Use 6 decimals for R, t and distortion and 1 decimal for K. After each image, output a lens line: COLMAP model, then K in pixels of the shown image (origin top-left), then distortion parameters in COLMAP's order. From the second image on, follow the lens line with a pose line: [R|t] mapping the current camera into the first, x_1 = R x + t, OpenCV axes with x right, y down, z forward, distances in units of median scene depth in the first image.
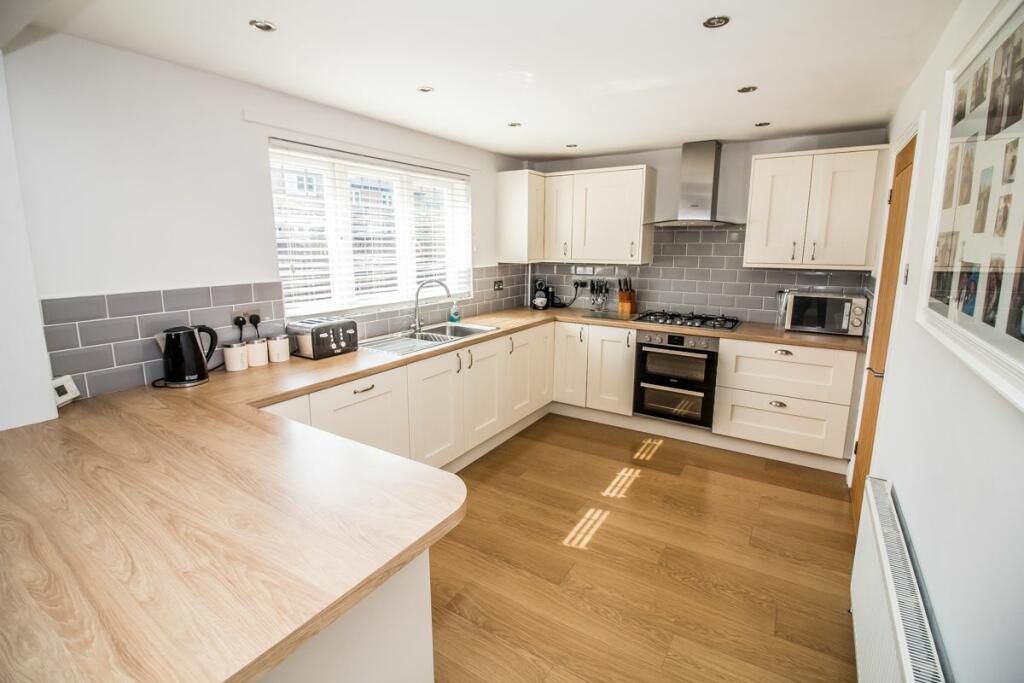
lens RADIAL K [[482.8, 0, 513.2], [0, 482.8, 341.2], [0, 0, 1]] dist [-0.013244, -0.004346]
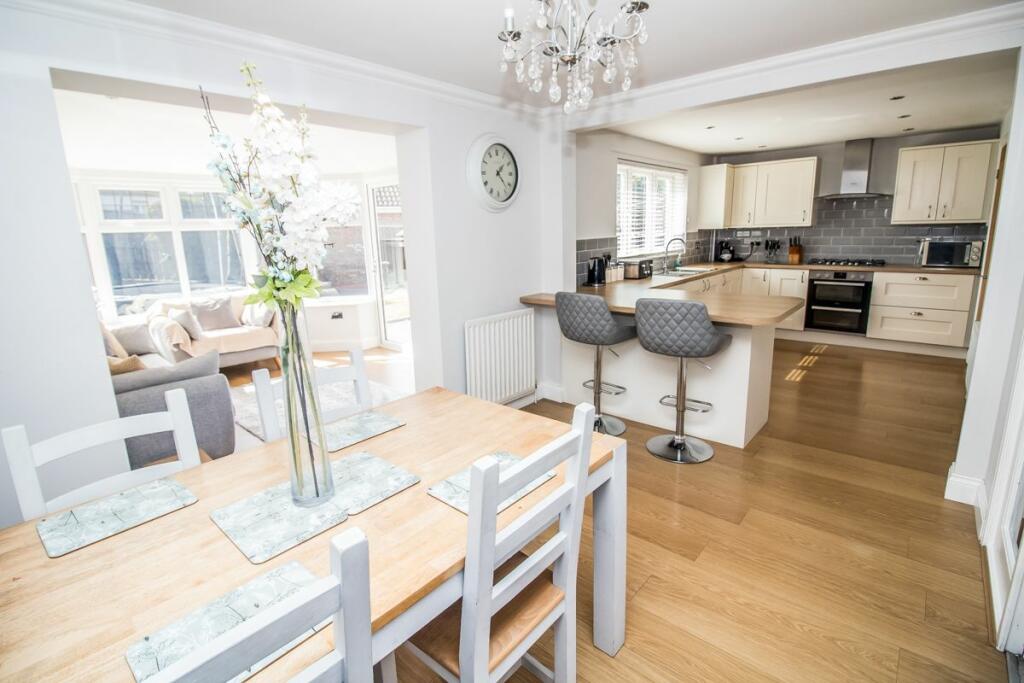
lens RADIAL K [[482.8, 0, 517.0], [0, 482.8, 336.4], [0, 0, 1]] dist [-0.013244, -0.004346]
pose [[0.986215, 0.004179, -0.165416, -0.383475], [-0.000129, 0.999700, 0.024486, 0.143374], [0.165469, -0.024128, 0.985920, -0.602176]]
